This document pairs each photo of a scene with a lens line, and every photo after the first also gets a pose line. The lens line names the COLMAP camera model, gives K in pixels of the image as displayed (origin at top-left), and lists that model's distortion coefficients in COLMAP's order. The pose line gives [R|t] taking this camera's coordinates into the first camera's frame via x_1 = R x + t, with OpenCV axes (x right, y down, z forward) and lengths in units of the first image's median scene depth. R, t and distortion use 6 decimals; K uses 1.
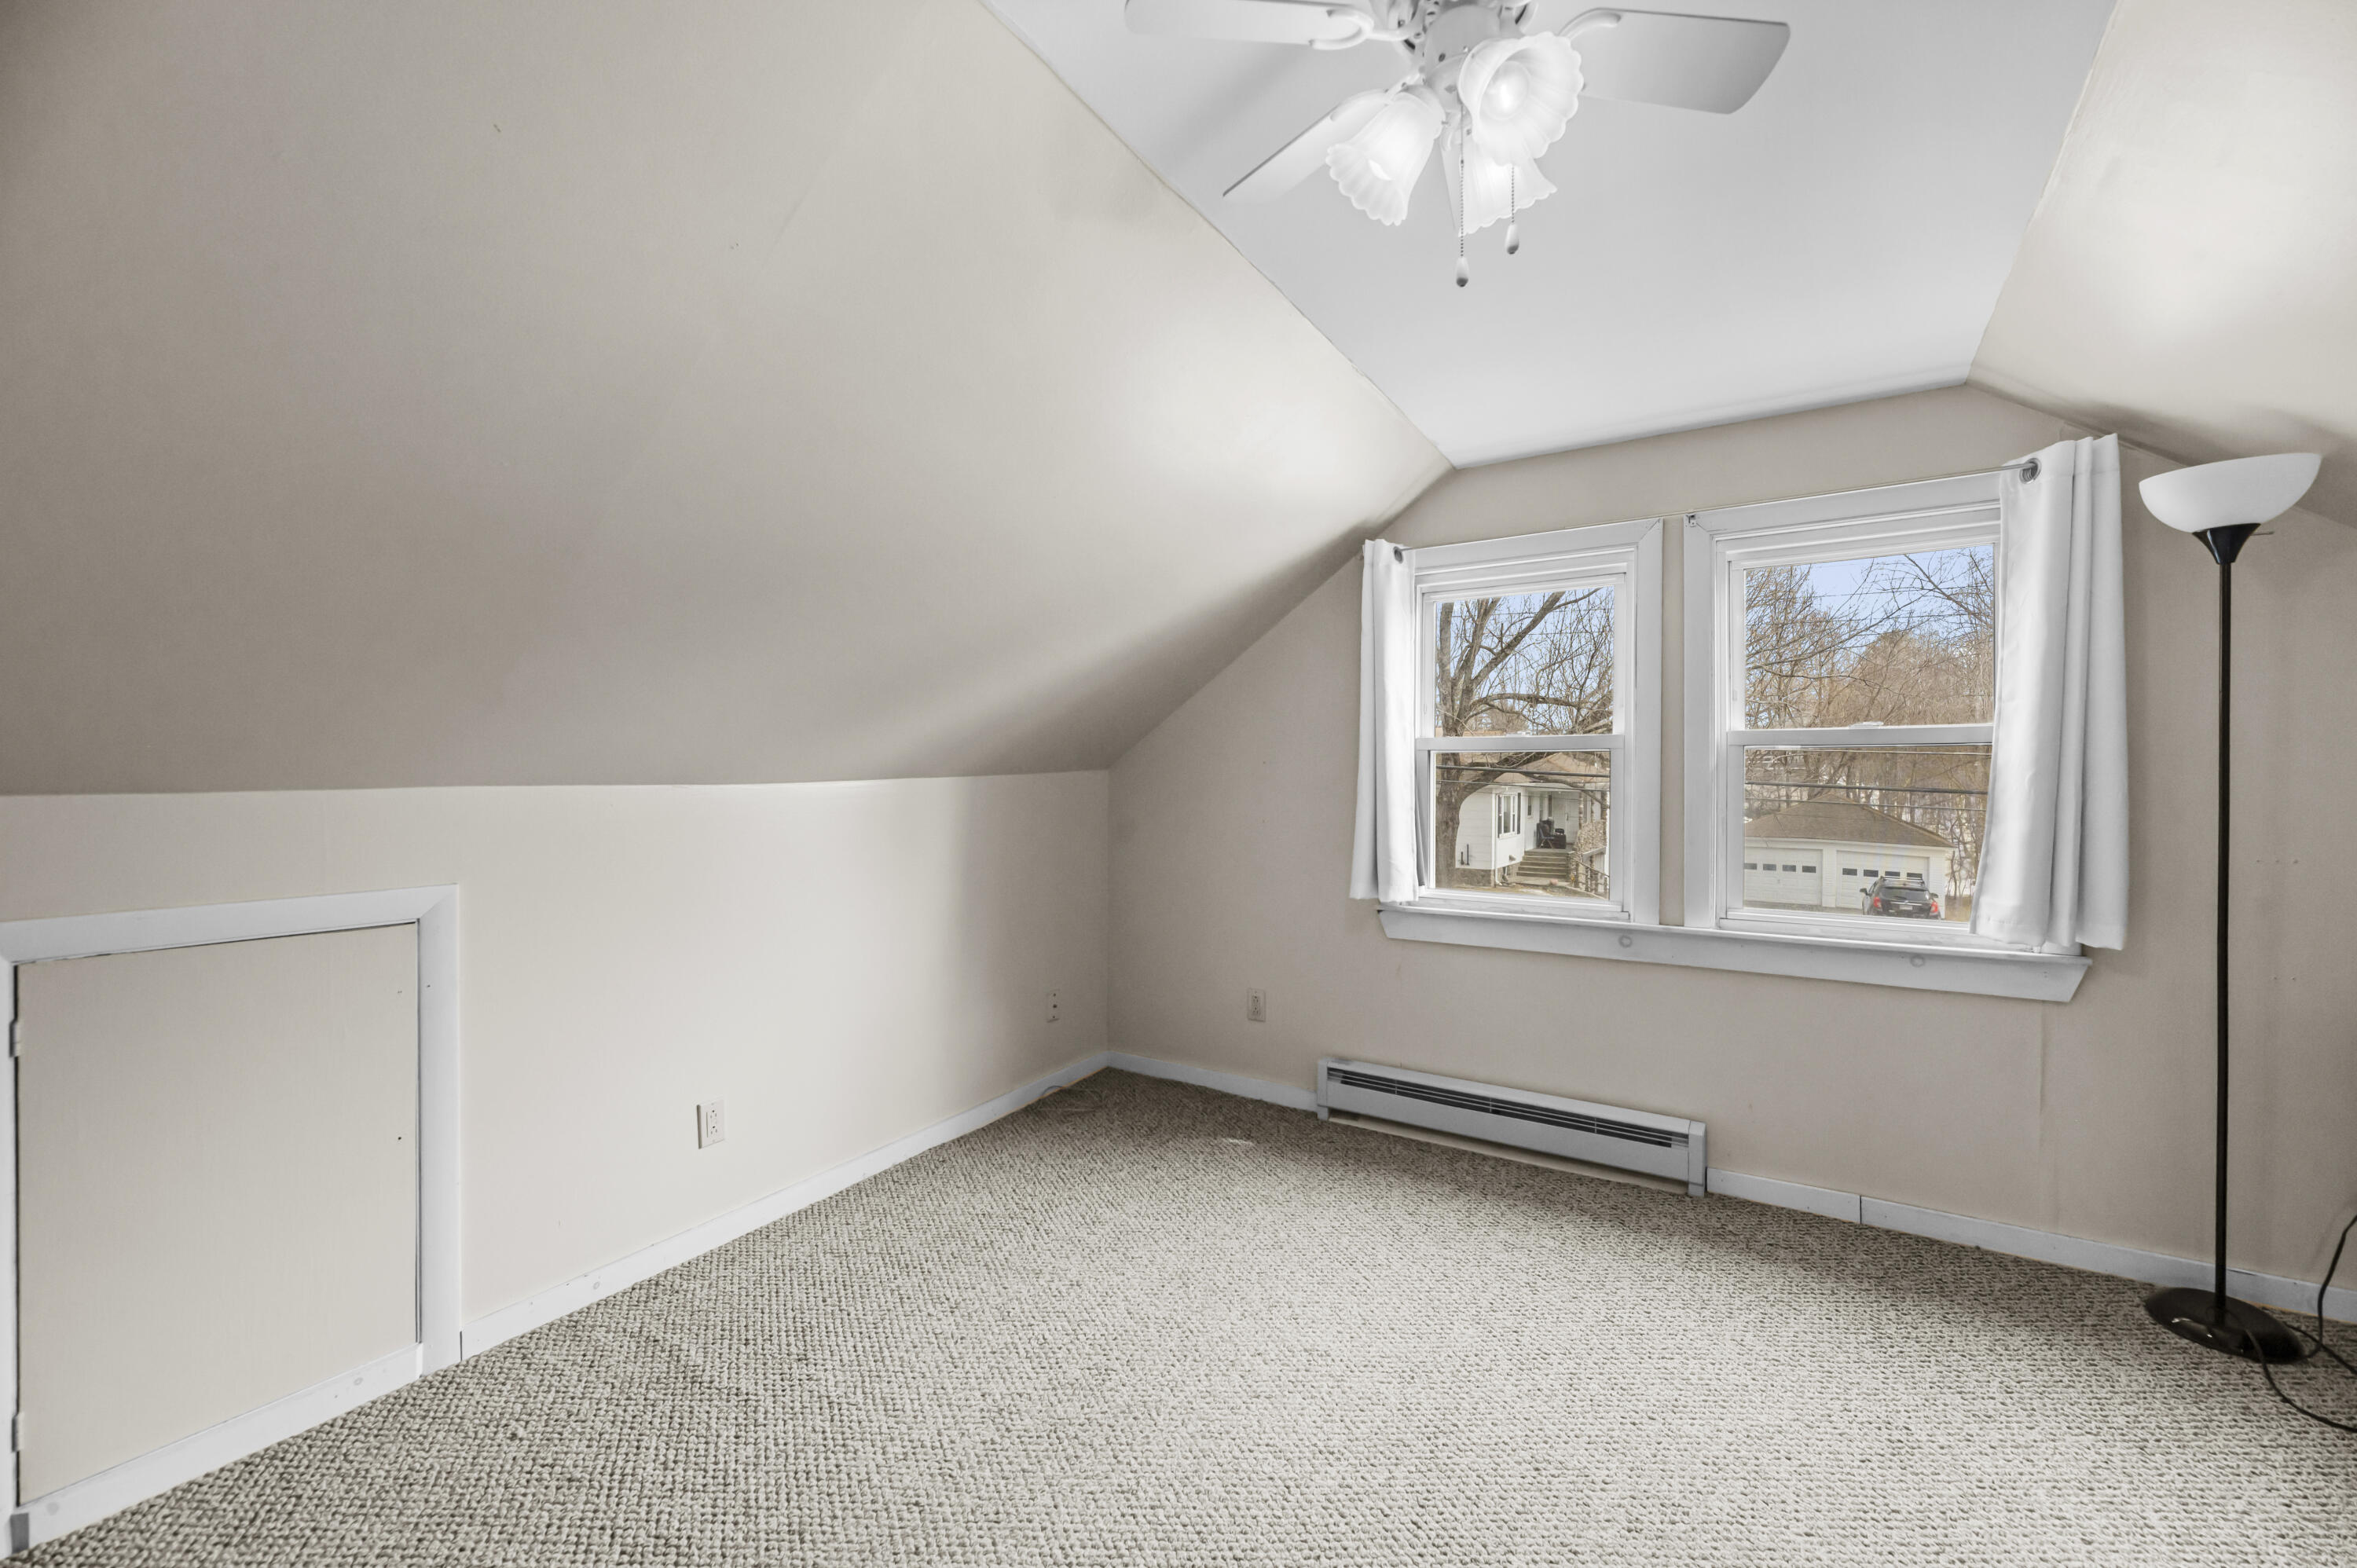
lens RADIAL K [[936.1, 0, 1175.8], [0, 936.1, 771.8], [0, 0, 1]] dist [0.003182, 0.000124]
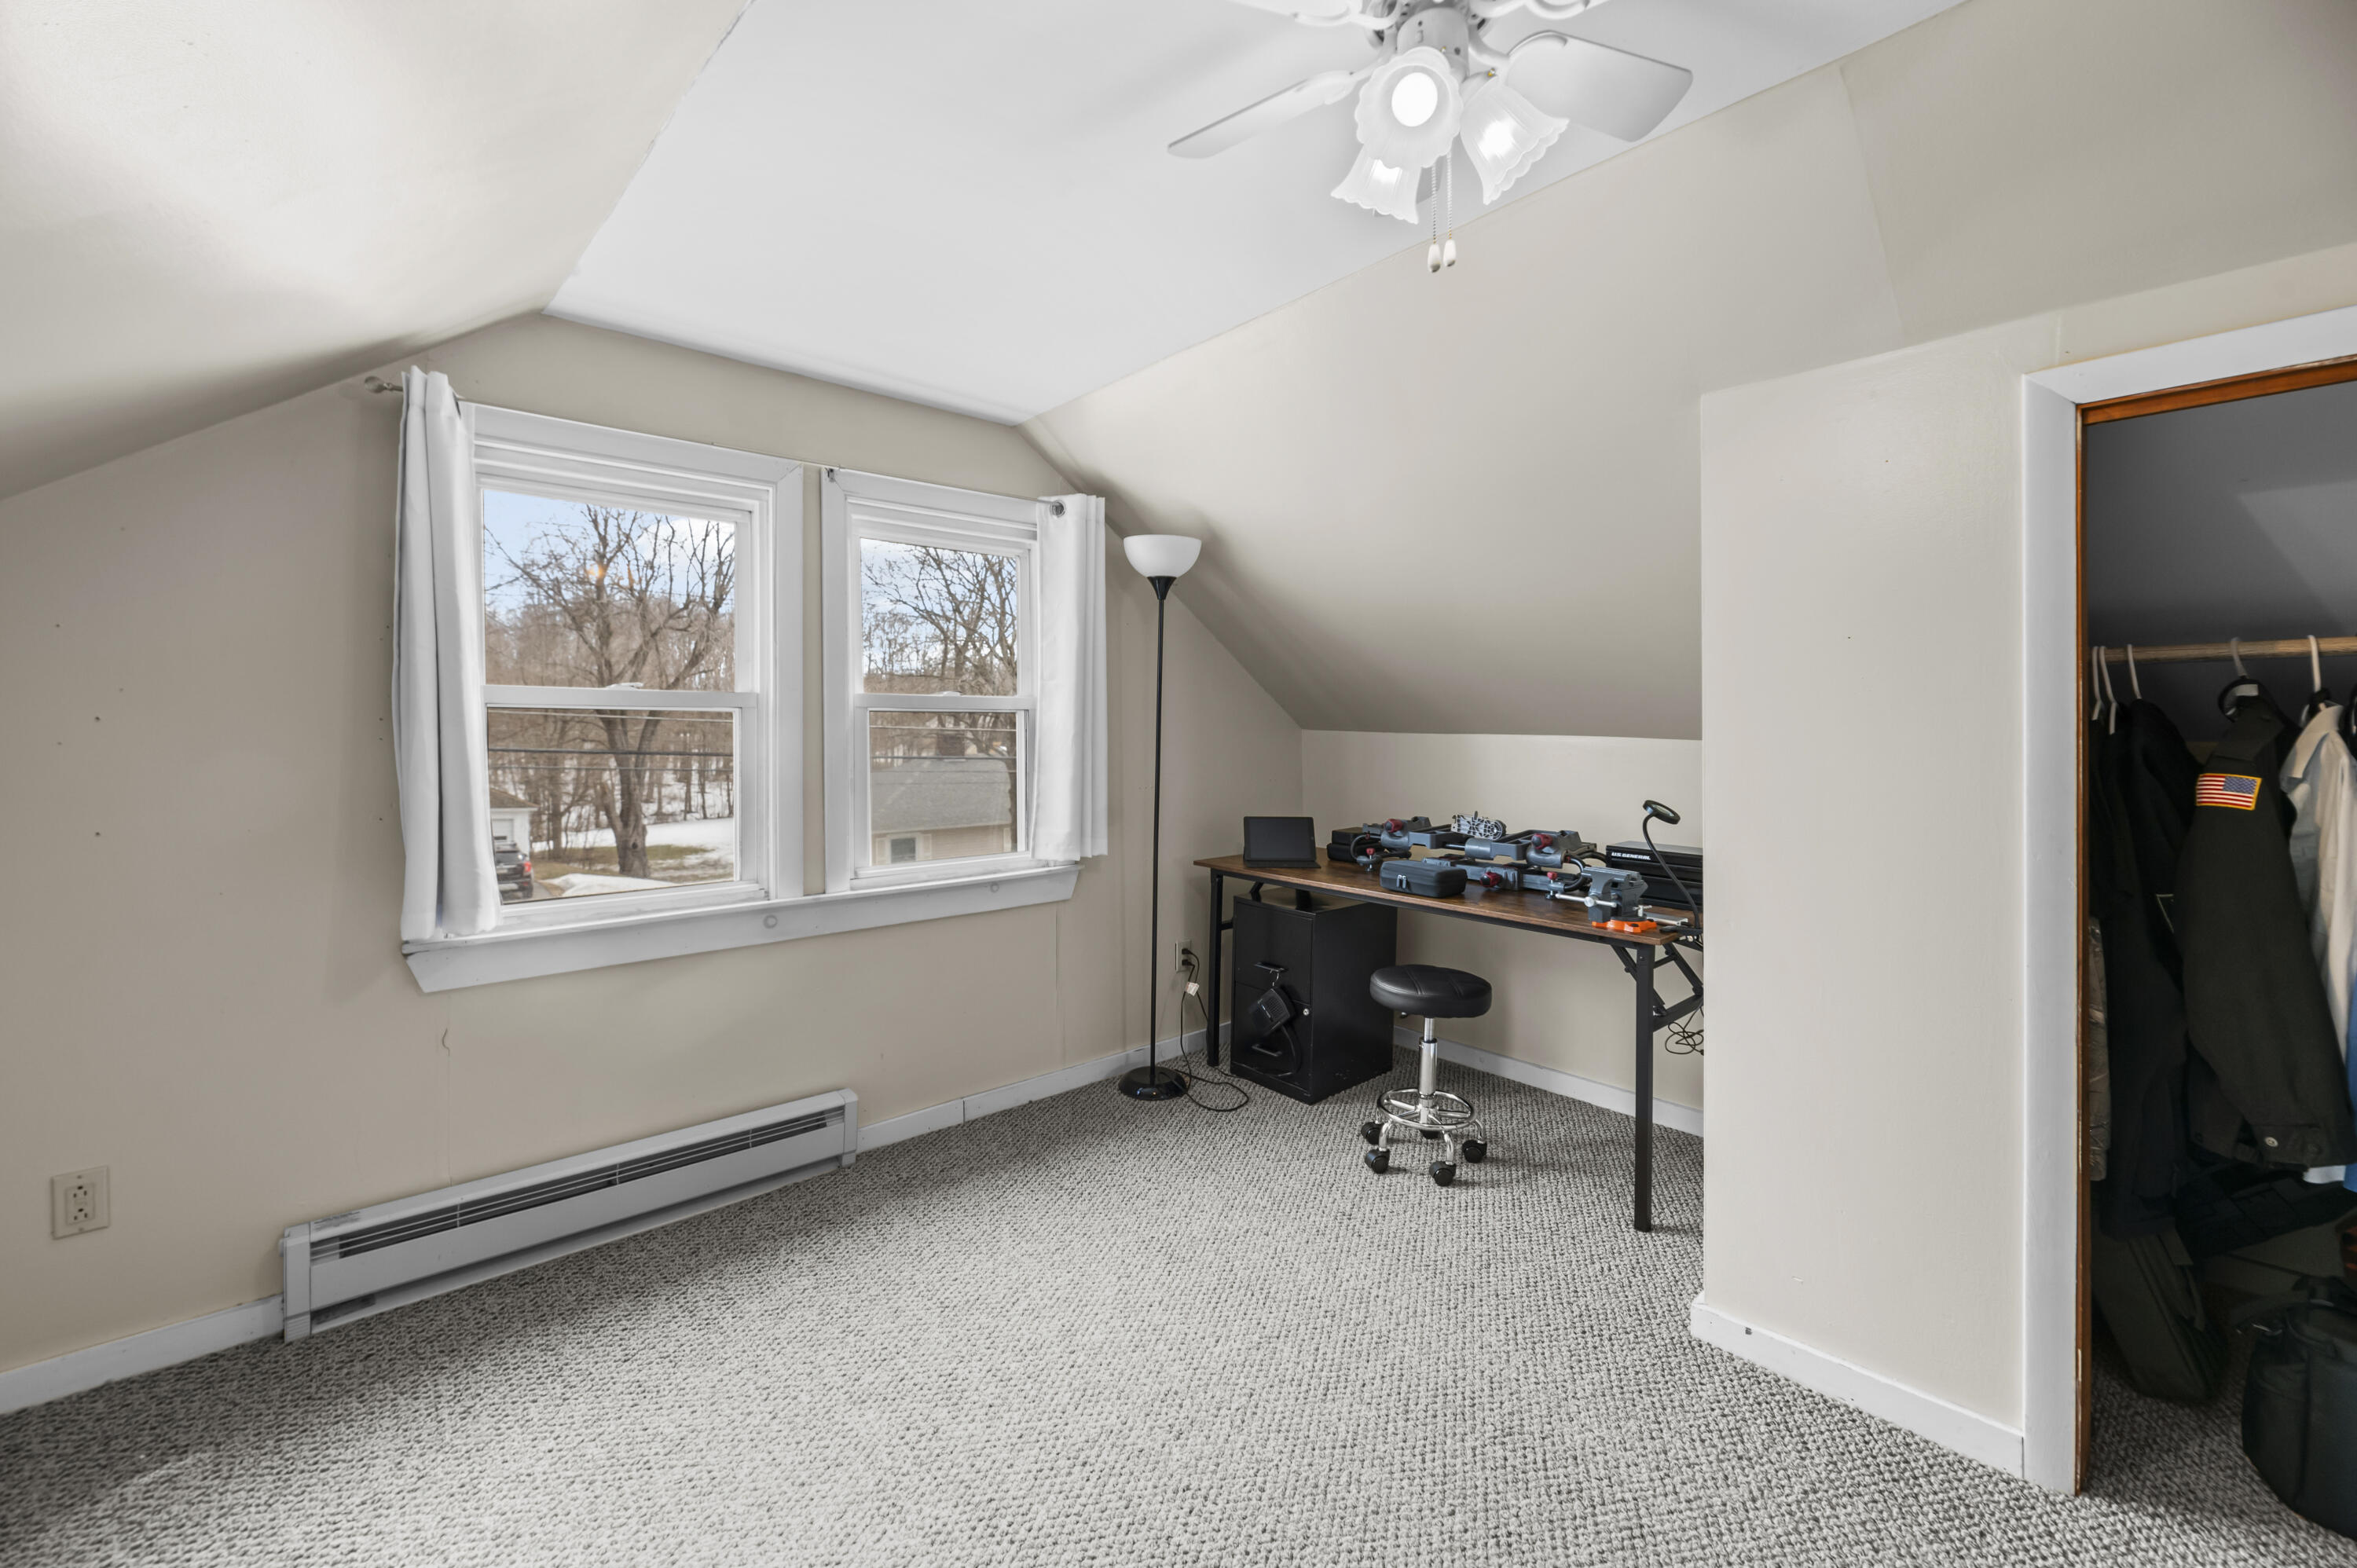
lens RADIAL K [[970.5, 0, 1175.0], [0, 970.5, 733.4], [0, 0, 1]] dist [0.000808, -0.000063]
pose [[0.283382, -0.003683, 0.959000, -0.322795], [0.004926, 0.999985, 0.002385, -0.000935], [-0.958994, 0.004048, 0.283396, 0.380132]]
